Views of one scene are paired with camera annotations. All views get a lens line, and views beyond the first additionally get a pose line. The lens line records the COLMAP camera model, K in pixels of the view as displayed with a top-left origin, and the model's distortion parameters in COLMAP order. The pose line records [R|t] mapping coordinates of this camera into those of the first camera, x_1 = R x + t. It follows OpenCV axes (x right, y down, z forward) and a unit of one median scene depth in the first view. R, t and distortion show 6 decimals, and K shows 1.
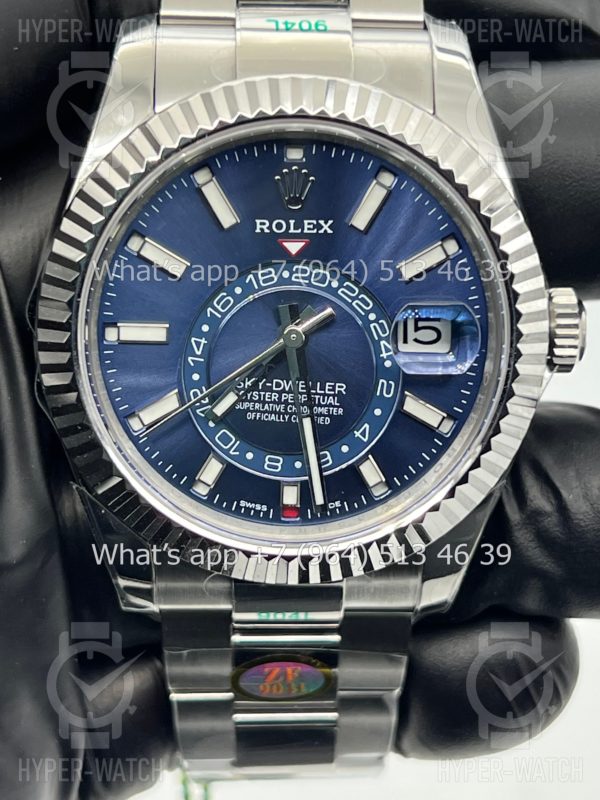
lens RADIAL K [[1827.4, 0, 300.0], [0, 1827.4, 400.0], [0, 0, 1]] dist [0.107967, -0.458141]
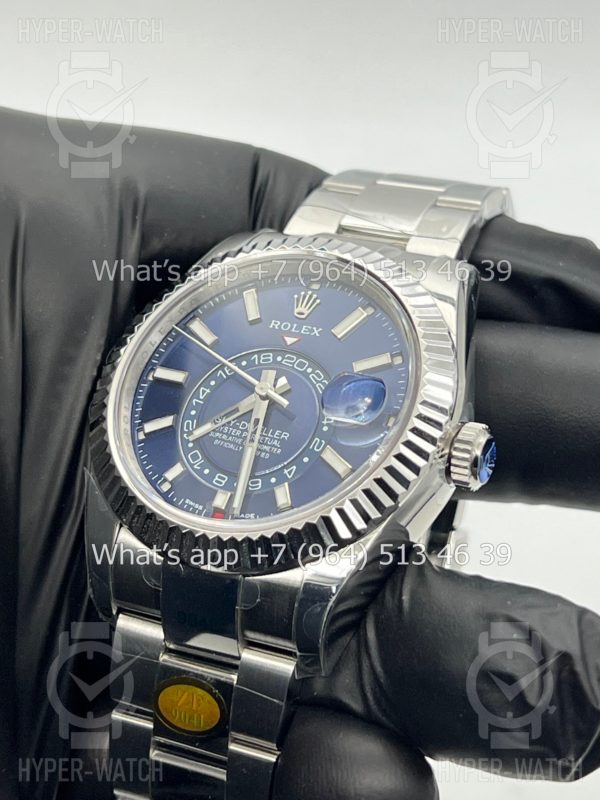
lens RADIAL K [[1827.4, 0, 300.0], [0, 1827.4, 400.0], [0, 0, 1]] dist [0.107967, -0.458141]
pose [[0.884233, 0.143098, -0.444584, 0.608516], [-0.381702, 0.769957, -0.511341, 0.637414], [0.269138, 0.621843, 0.735442, 0.026978]]
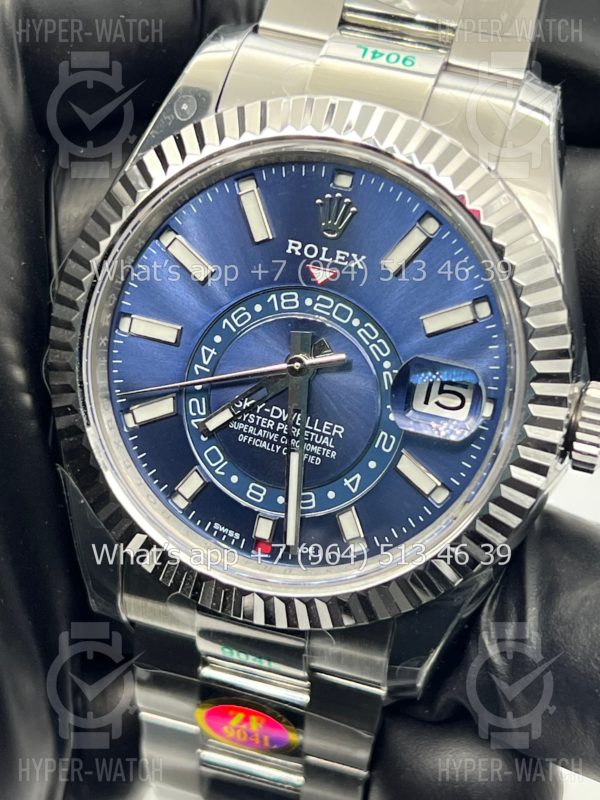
lens RADIAL K [[1827.4, 0, 300.0], [0, 1827.4, 400.0], [0, 0, 1]] dist [0.107967, -0.458141]
pose [[0.951924, 0.217368, -0.215853, 0.205369], [-0.231475, 0.971931, -0.042066, 0.022730], [0.200650, 0.090008, 0.975519, 0.065386]]
